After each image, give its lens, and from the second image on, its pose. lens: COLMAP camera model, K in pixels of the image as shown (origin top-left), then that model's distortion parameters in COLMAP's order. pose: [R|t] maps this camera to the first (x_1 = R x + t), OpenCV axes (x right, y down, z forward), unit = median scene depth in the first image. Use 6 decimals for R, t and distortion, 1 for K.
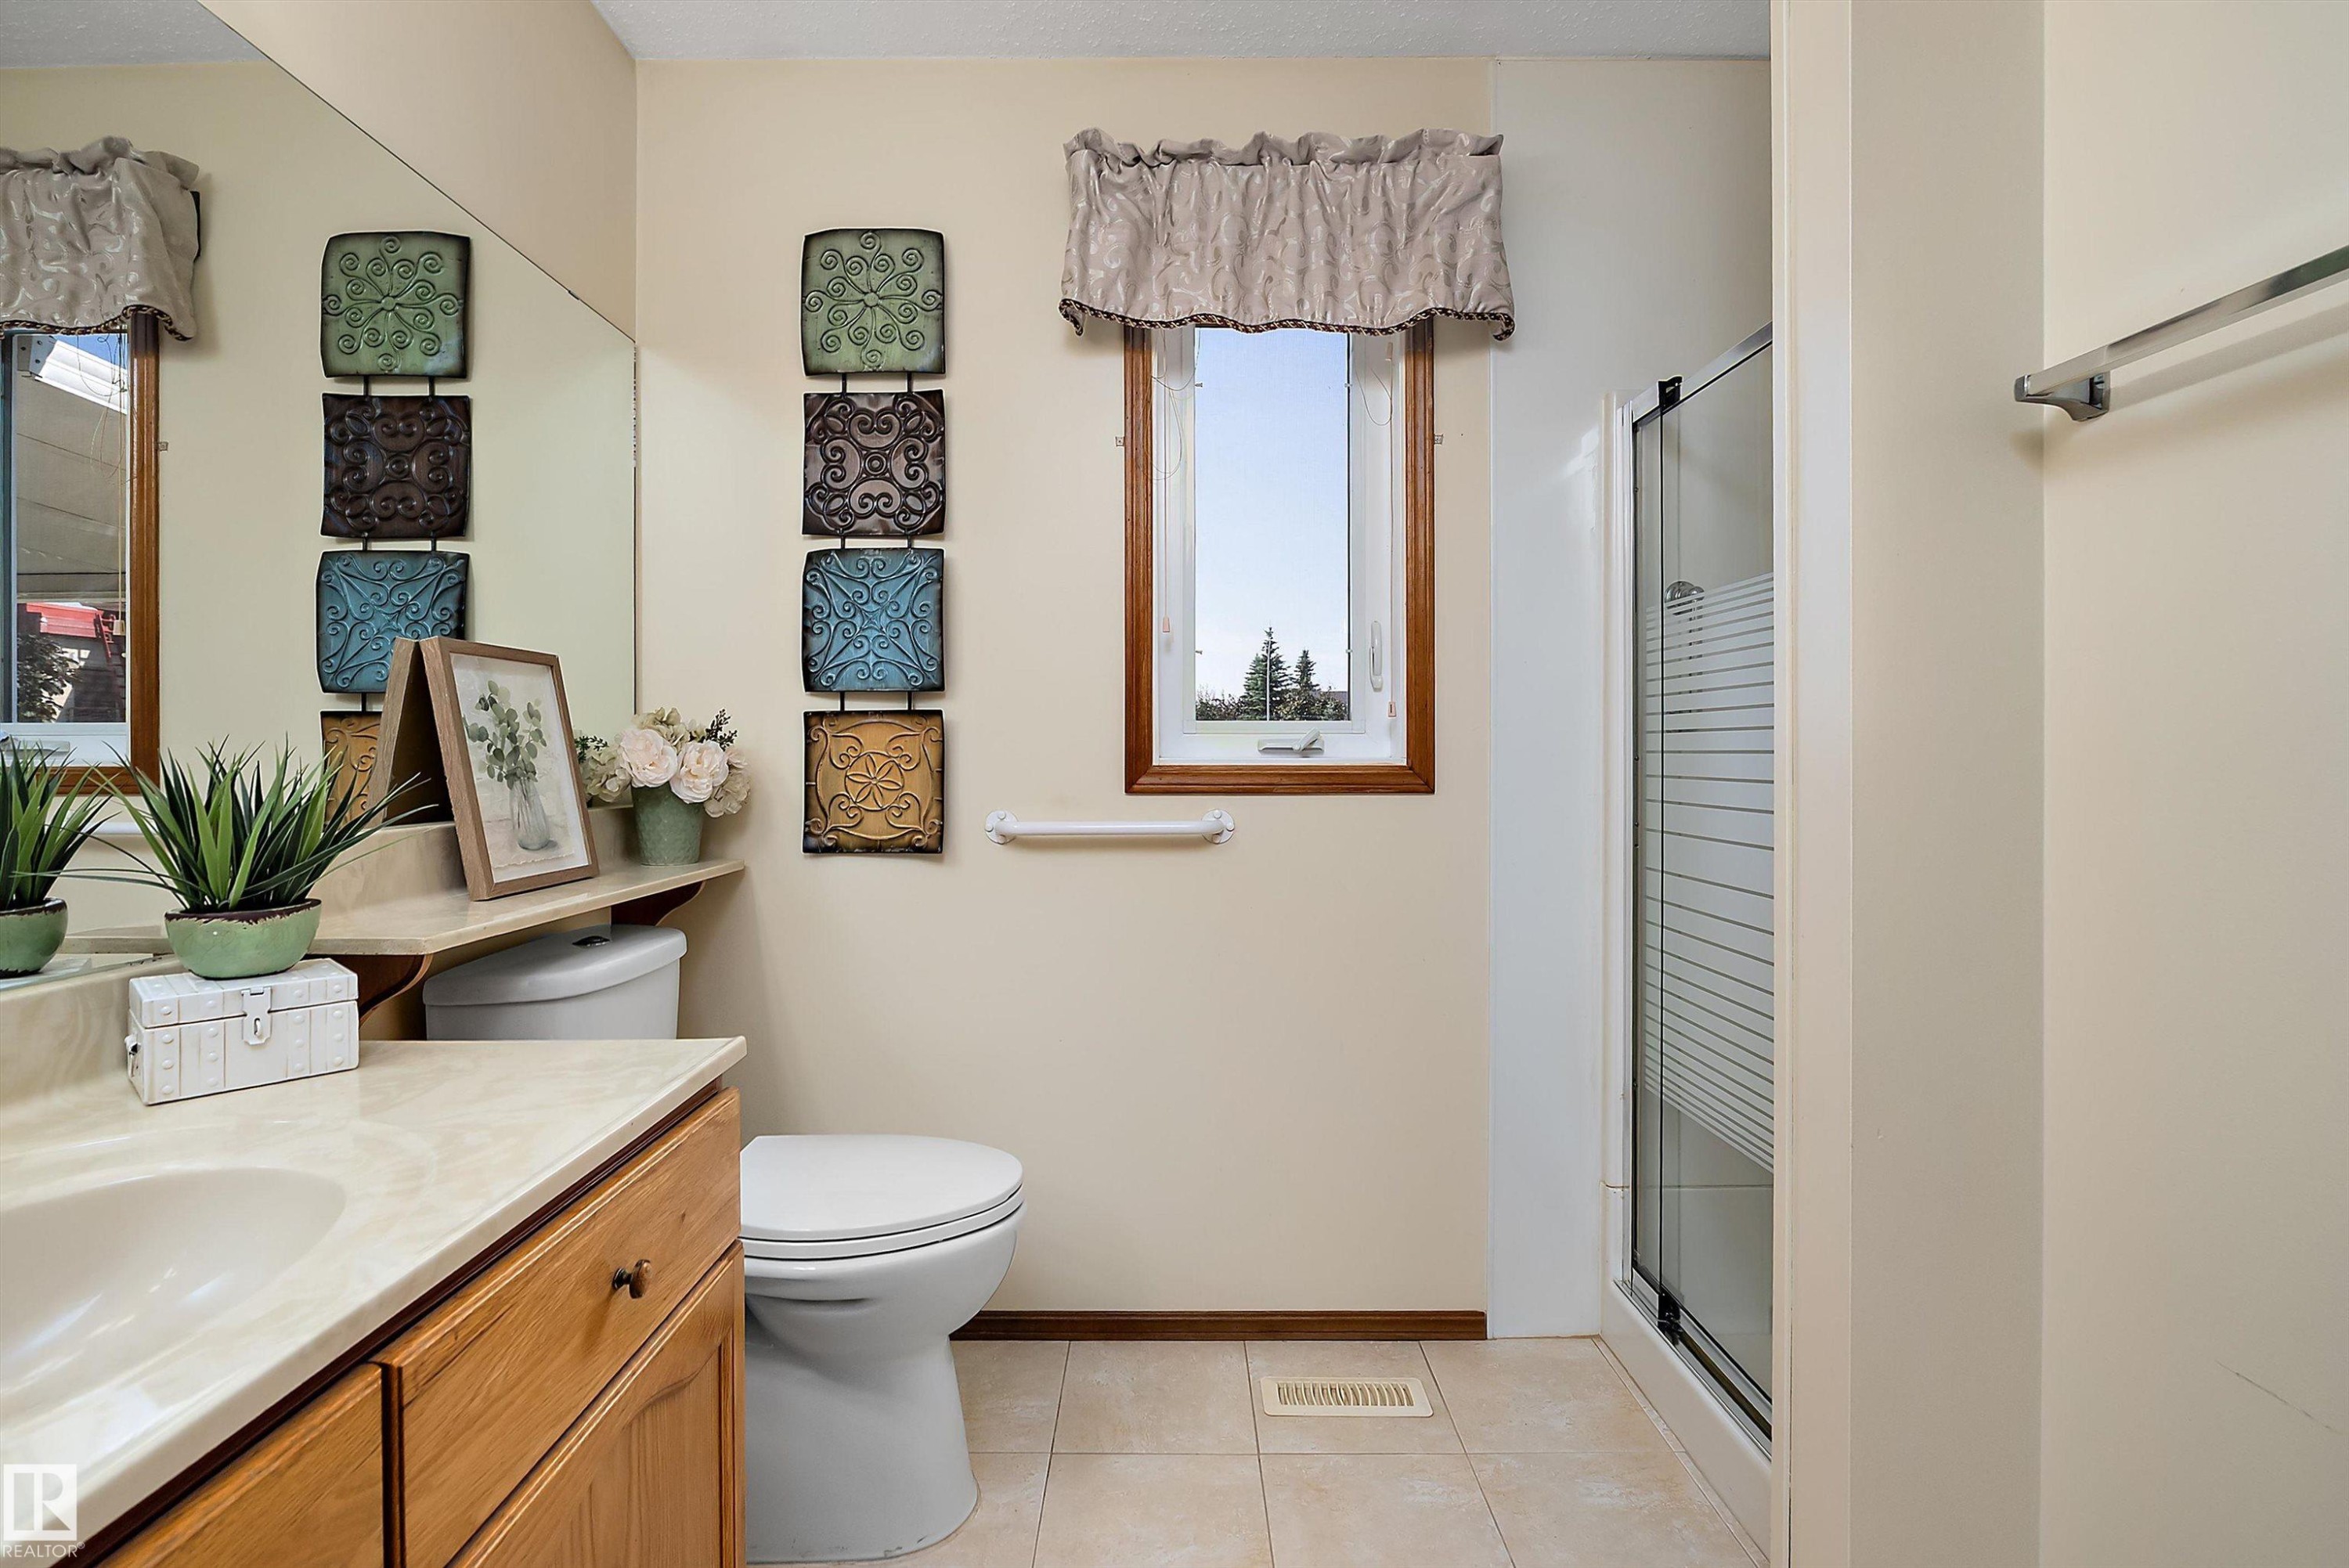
lens RADIAL K [[1057.2, 0, 1165.8], [0, 1057.2, 761.2], [0, 0, 1]] dist [-0.013238, 0.001351]
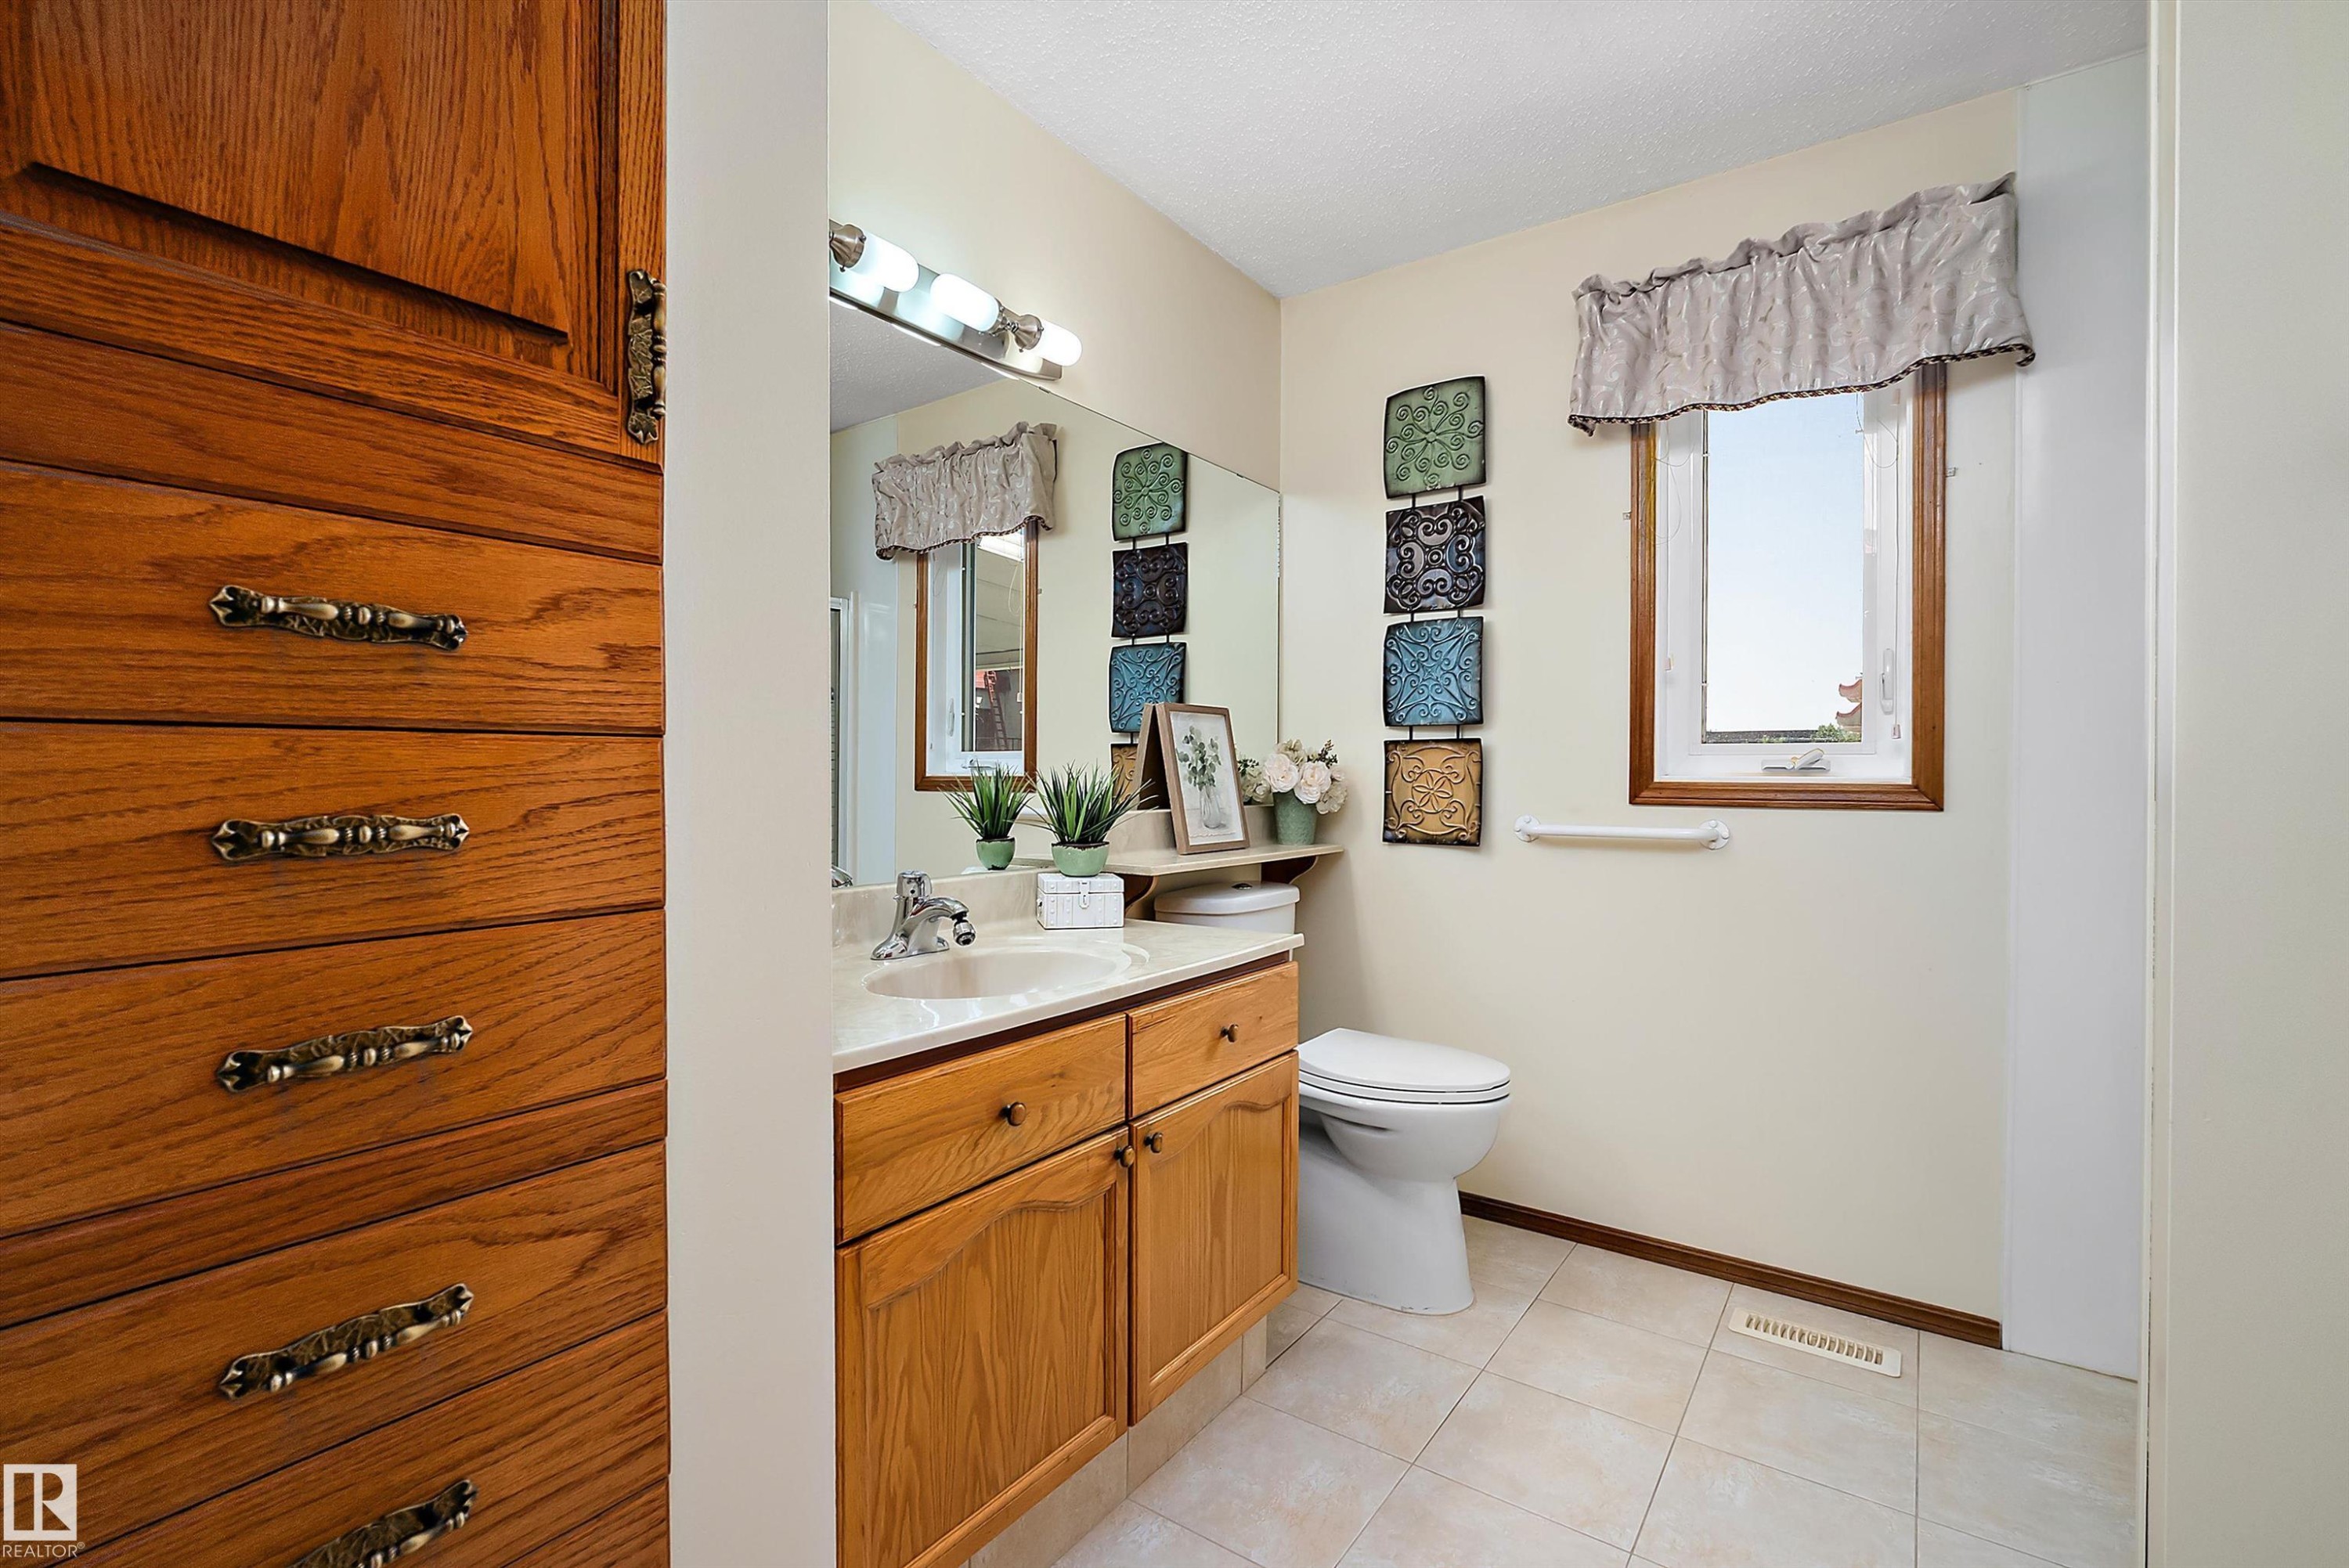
lens RADIAL K [[1057.2, 0, 1169.1], [0, 1057.2, 780.8], [0, 0, 1]] dist [-0.013238, 0.001351]
pose [[0.811741, 0.009507, -0.583941, 0.246624], [-0.009056, 0.999952, 0.003692, 0.003751], [0.583948, 0.002291, 0.811788, -0.304299]]
